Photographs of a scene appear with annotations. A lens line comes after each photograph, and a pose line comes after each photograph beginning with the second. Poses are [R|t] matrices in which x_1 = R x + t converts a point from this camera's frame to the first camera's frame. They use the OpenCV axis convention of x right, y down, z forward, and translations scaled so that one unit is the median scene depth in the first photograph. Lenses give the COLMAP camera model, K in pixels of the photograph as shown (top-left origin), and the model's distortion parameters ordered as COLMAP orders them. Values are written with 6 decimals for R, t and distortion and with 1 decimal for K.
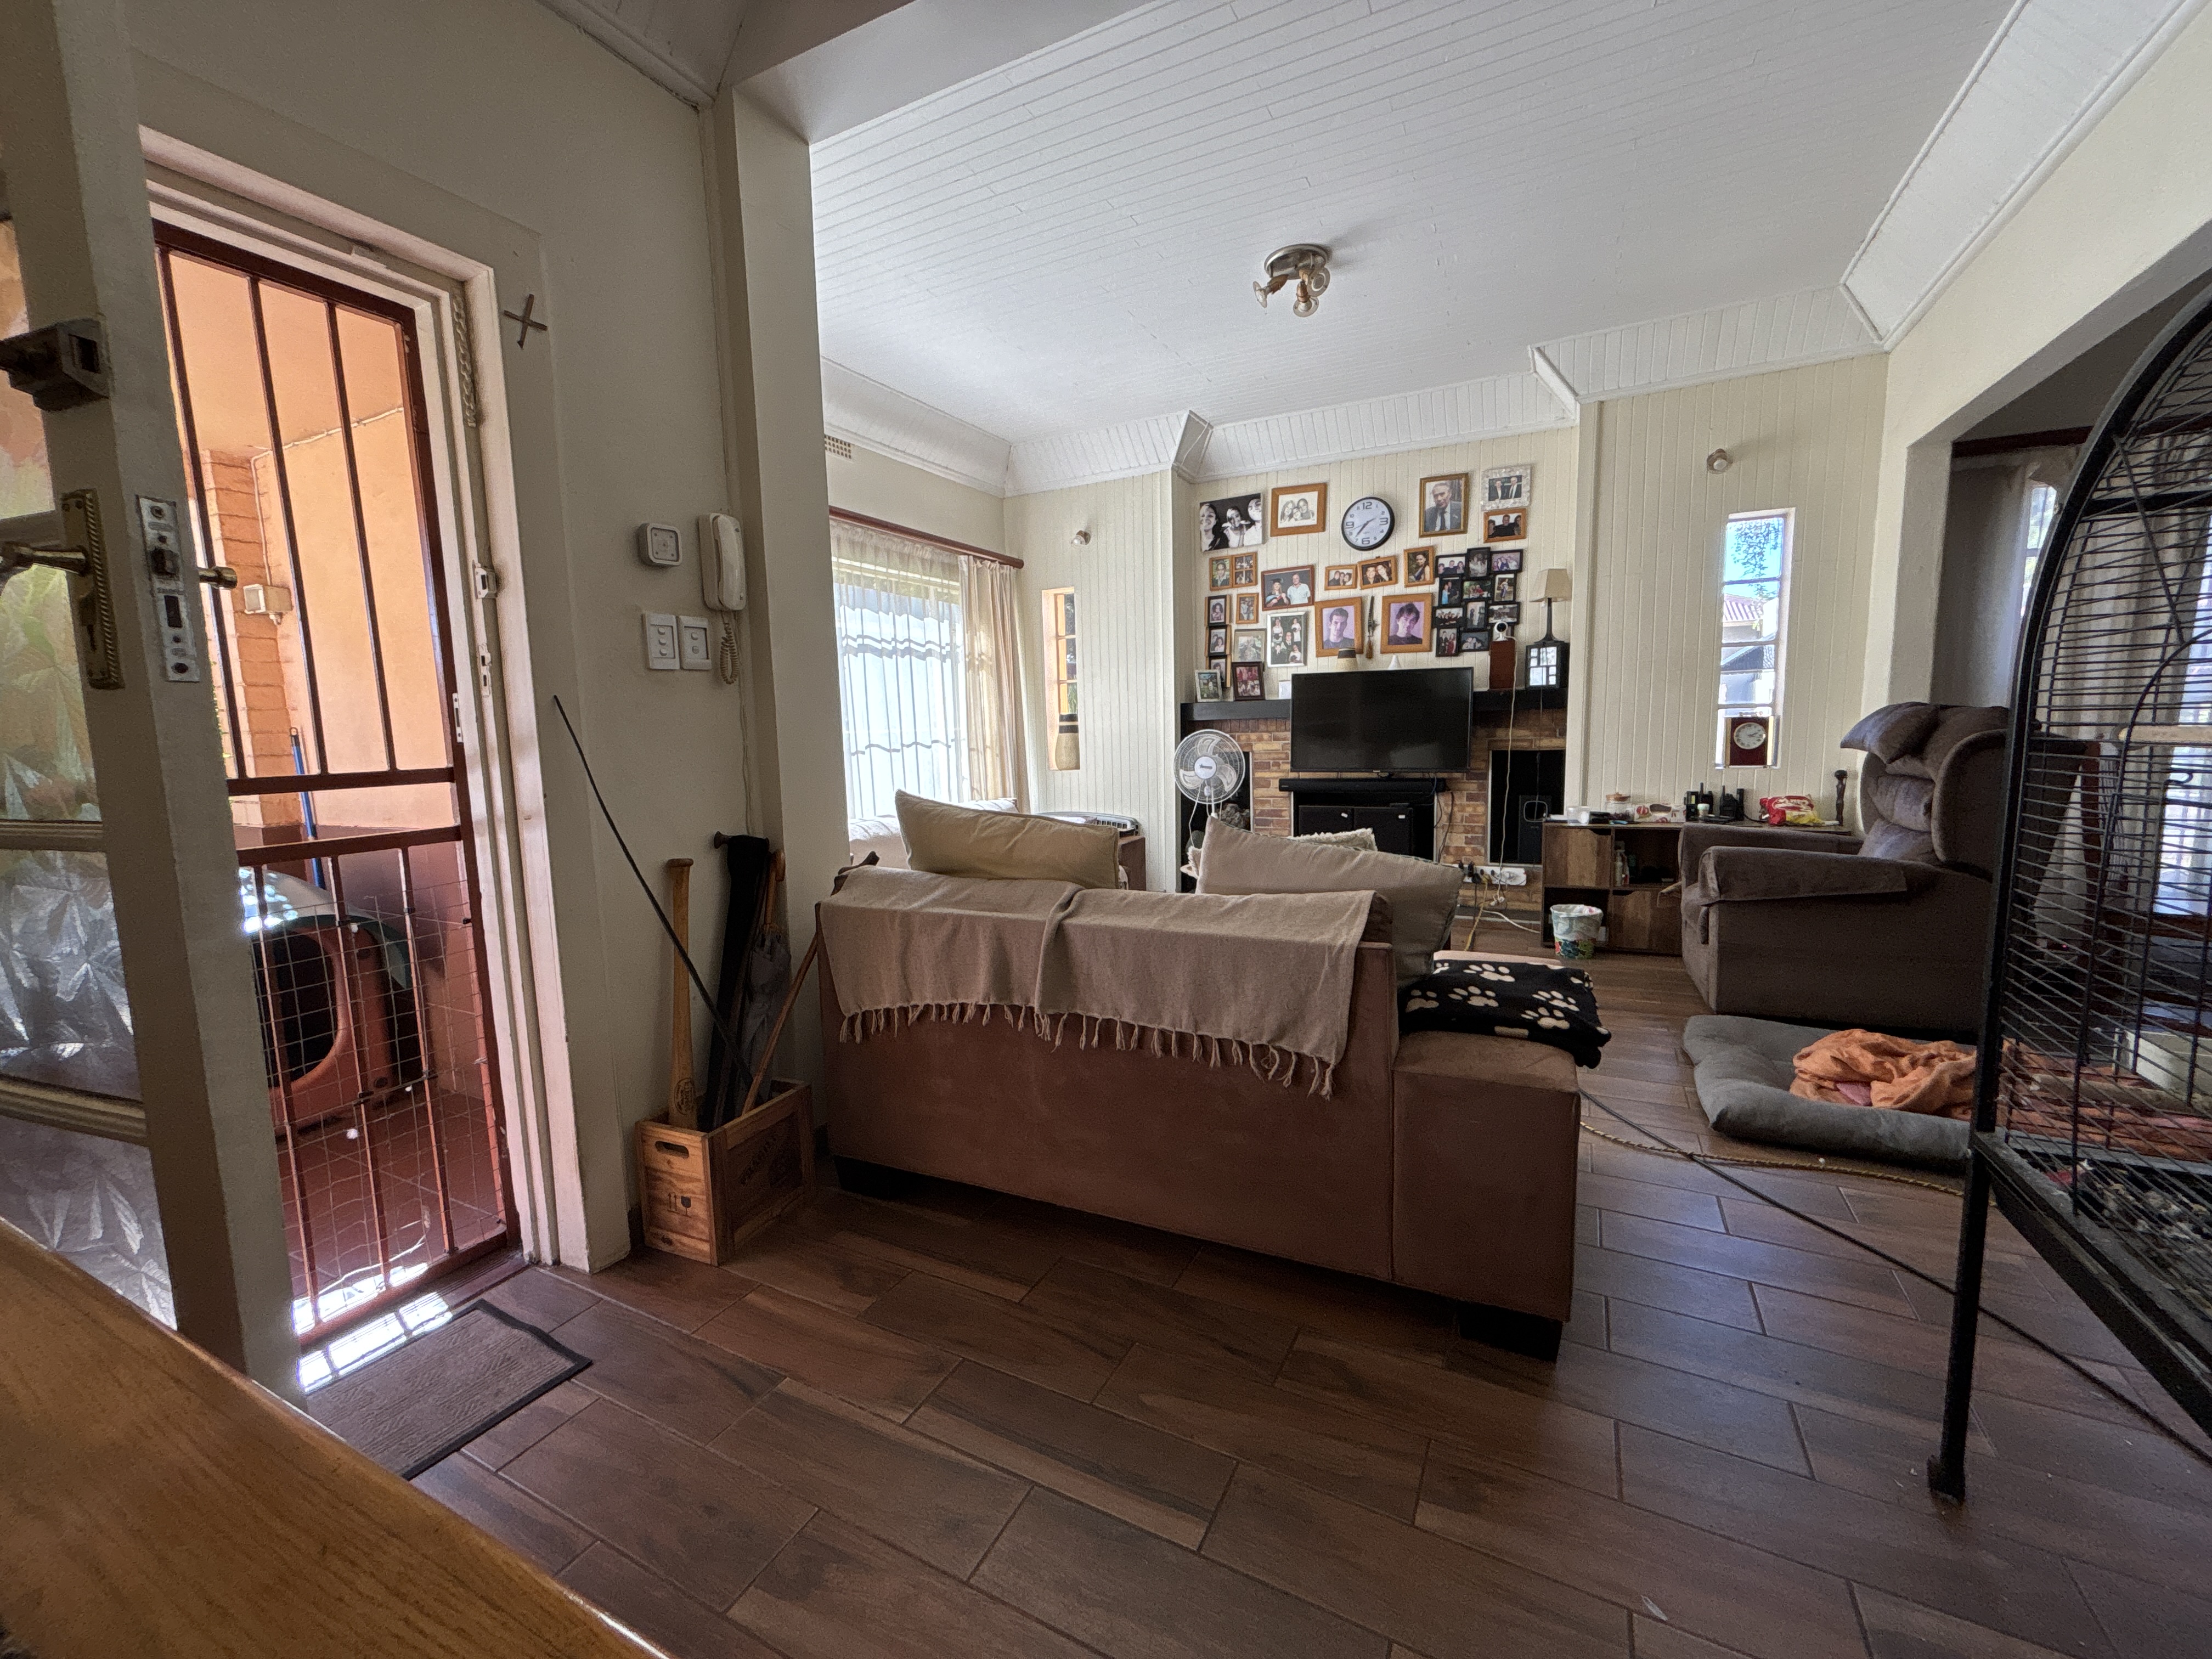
lens RADIAL K [[887.6, 0, 1109.1], [0, 887.6, 822.5], [0, 0, 1]] dist [0.003002, 0.000024]
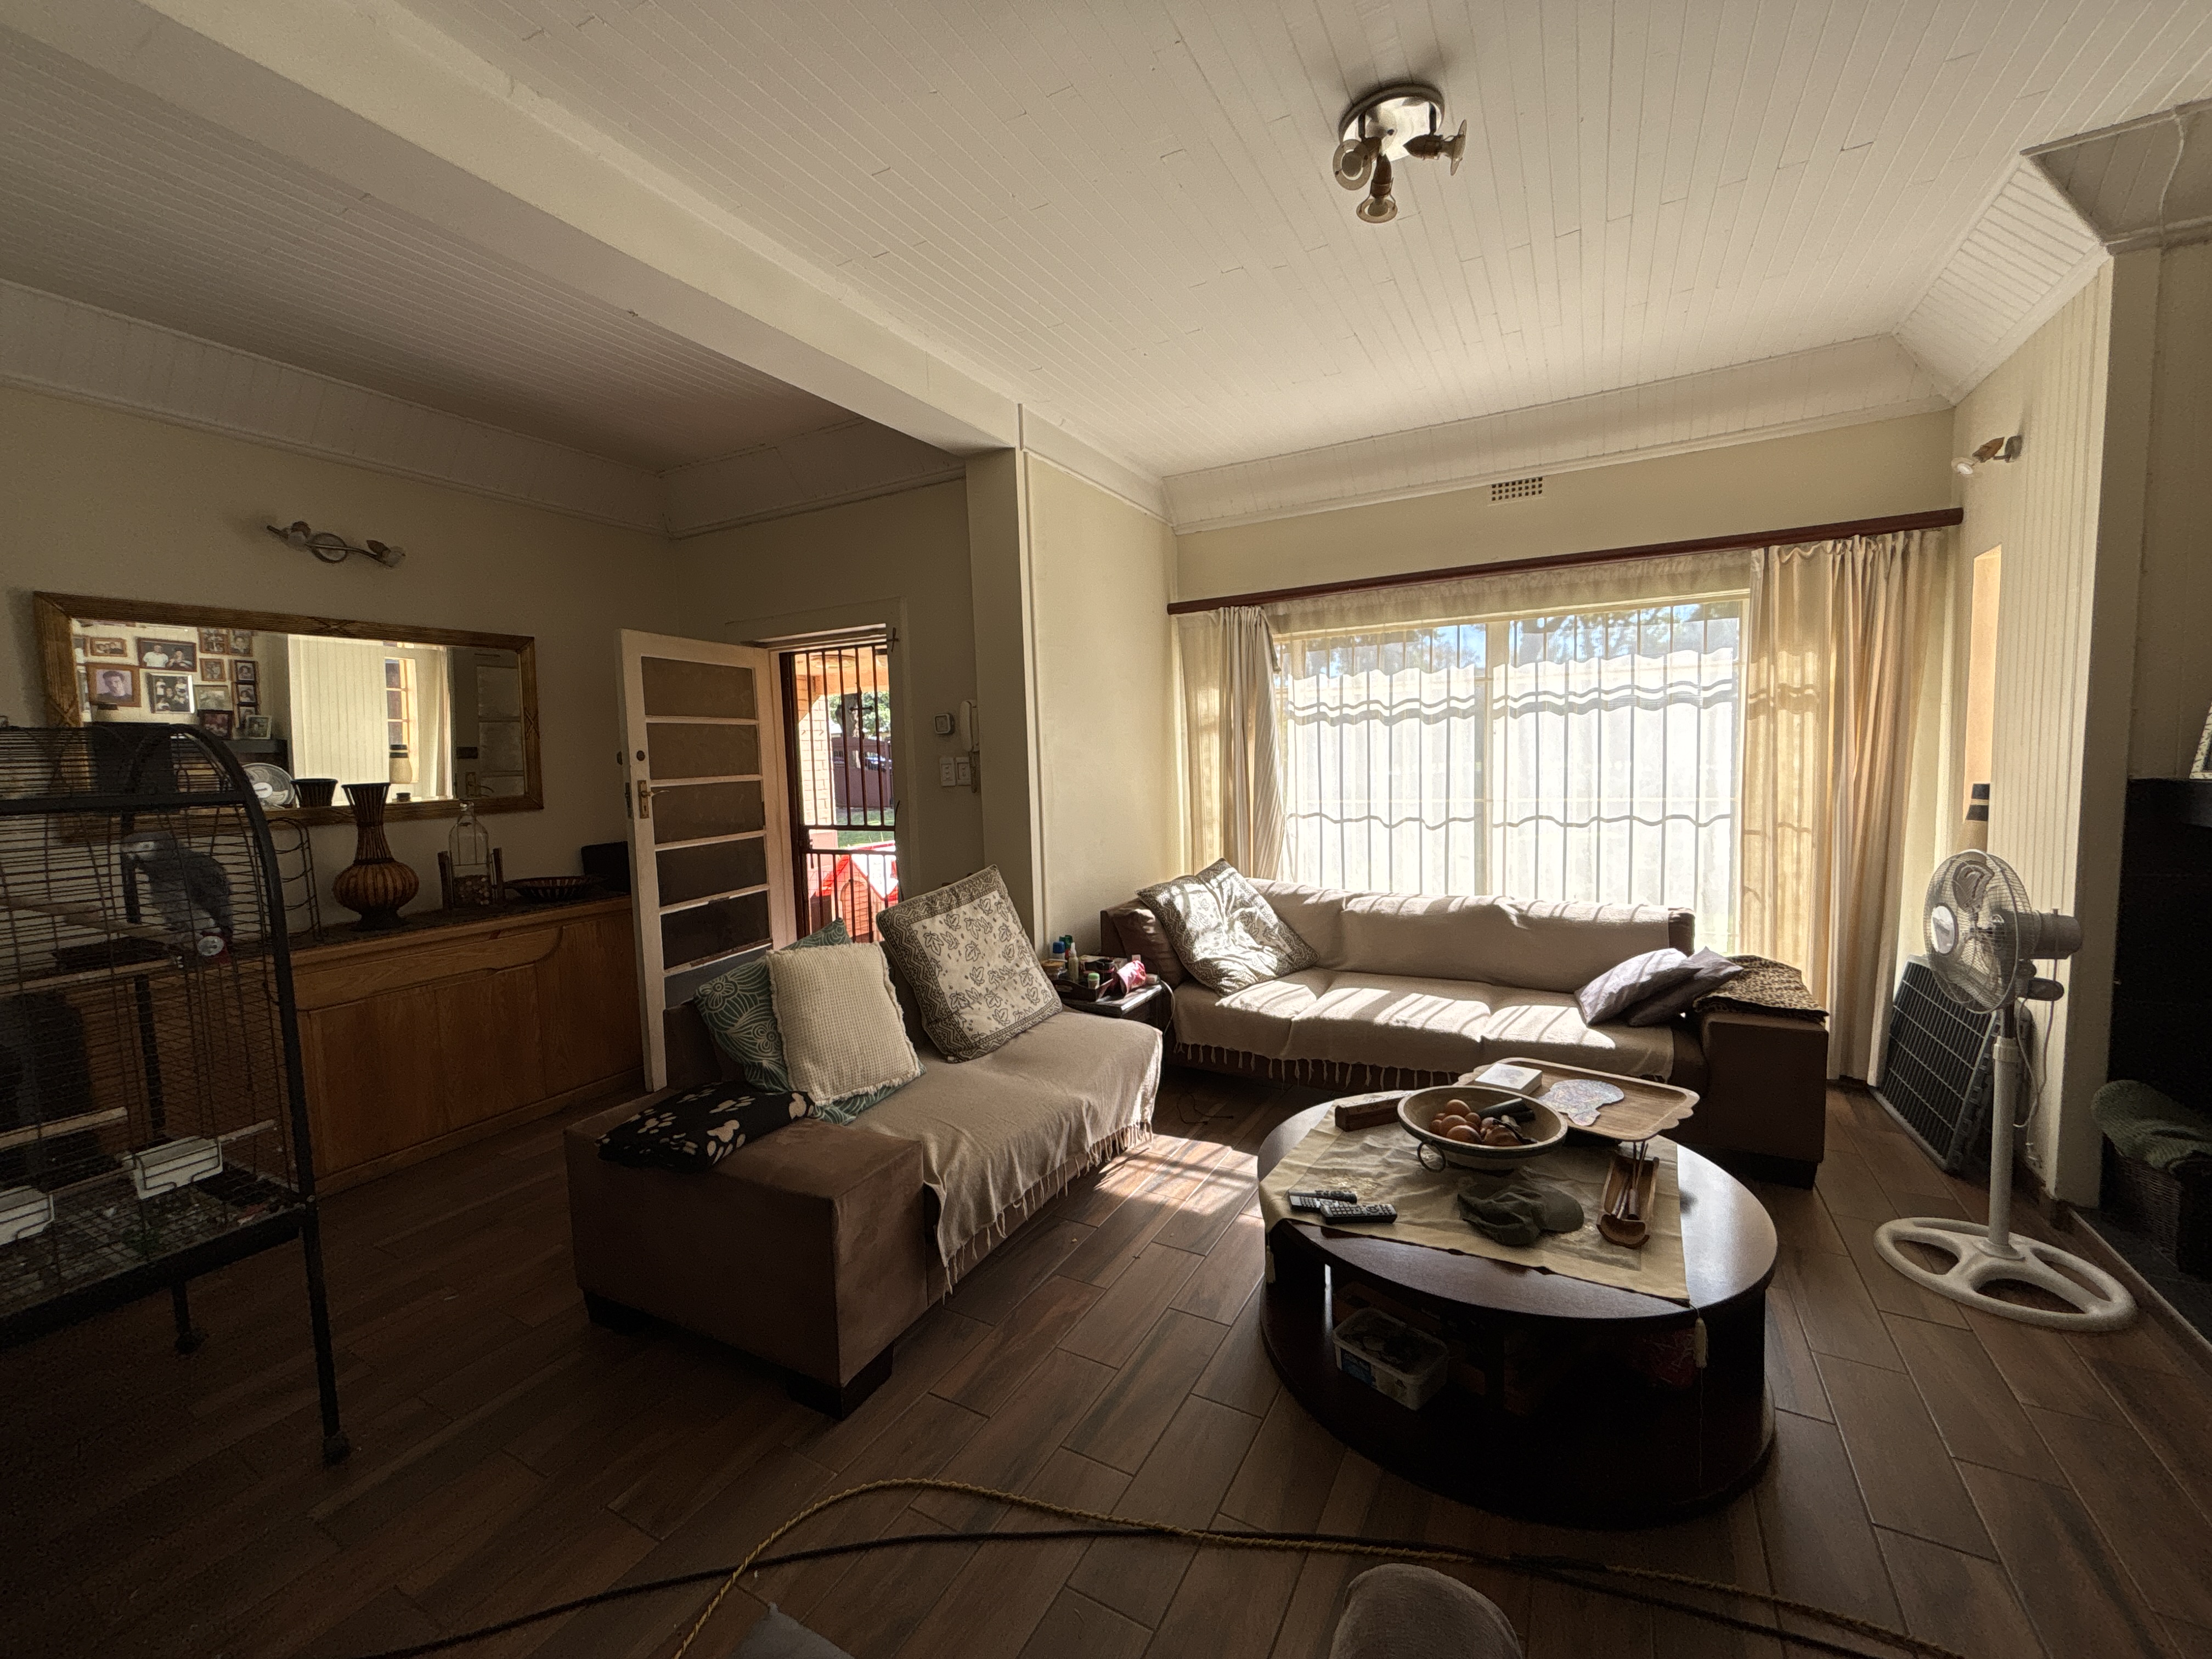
lens RADIAL K [[887.6, 0, 1109.1], [0, 887.6, 822.5], [0, 0, 1]] dist [0.003002, 0.000024]
pose [[-0.027166, 0.098046, -0.994811, 0.542910], [-0.080951, 0.991694, 0.099949, -0.119163], [0.996348, 0.083246, -0.019003, 0.528099]]
